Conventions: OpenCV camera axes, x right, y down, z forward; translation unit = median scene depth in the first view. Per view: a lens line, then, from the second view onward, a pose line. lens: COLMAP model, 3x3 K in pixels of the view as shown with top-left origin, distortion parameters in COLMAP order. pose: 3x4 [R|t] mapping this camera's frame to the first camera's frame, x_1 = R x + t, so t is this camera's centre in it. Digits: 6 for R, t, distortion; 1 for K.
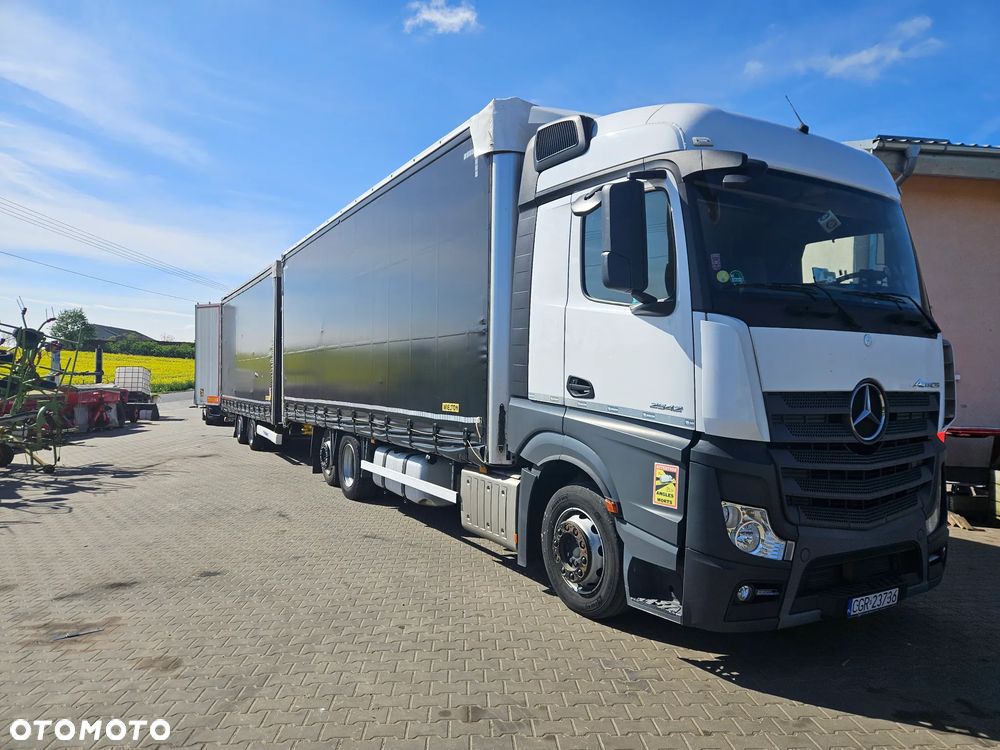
lens RADIAL K [[671.3, 0, 499.3], [0, 671.3, 368.2], [0, 0, 1]] dist [0.075062, -0.071828]
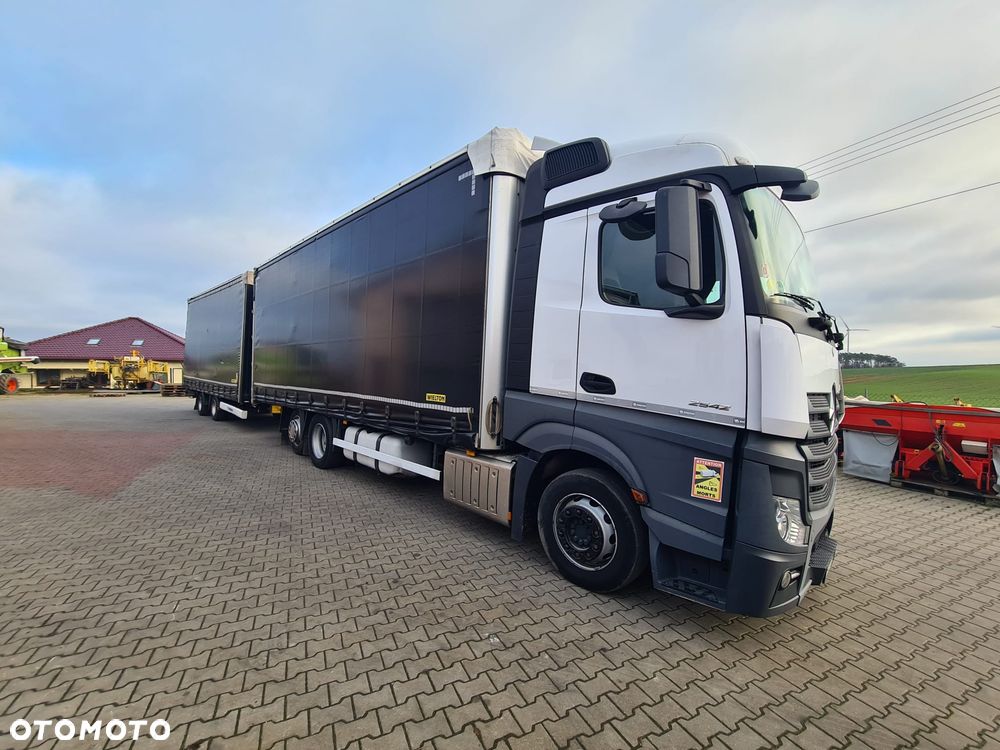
lens RADIAL K [[412.8, 0, 503.8], [0, 412.8, 374.1], [0, 0, 1]] dist [0.000874, 0.000158]
pose [[0.964122, 0.029865, 0.263773, -0.183150], [-0.033886, 0.999368, 0.010704, 0.009633], [-0.263286, -0.019258, 0.964526, 0.358957]]
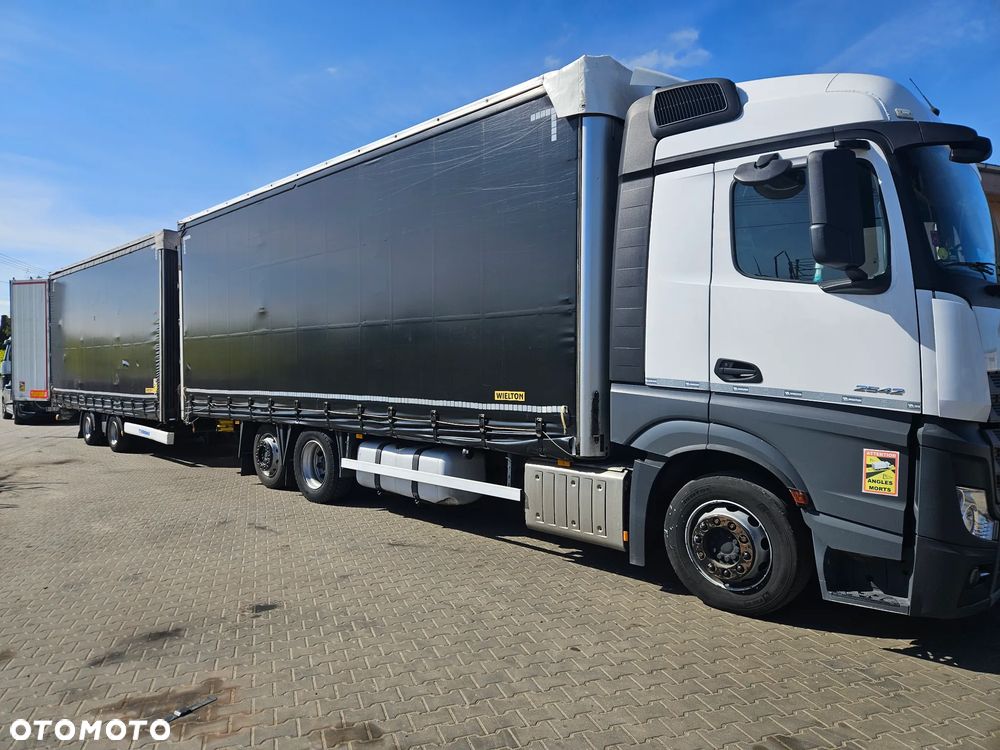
lens RADIAL K [[676.4, 0, 480.0], [0, 676.4, 359.2], [0, 0, 1]] dist [0.077102, -0.068438]
pose [[0.968419, -0.016825, 0.248758, -0.417421], [0.013696, 0.999804, 0.014305, -0.005858], [-0.248950, -0.010447, 0.968460, 0.156047]]
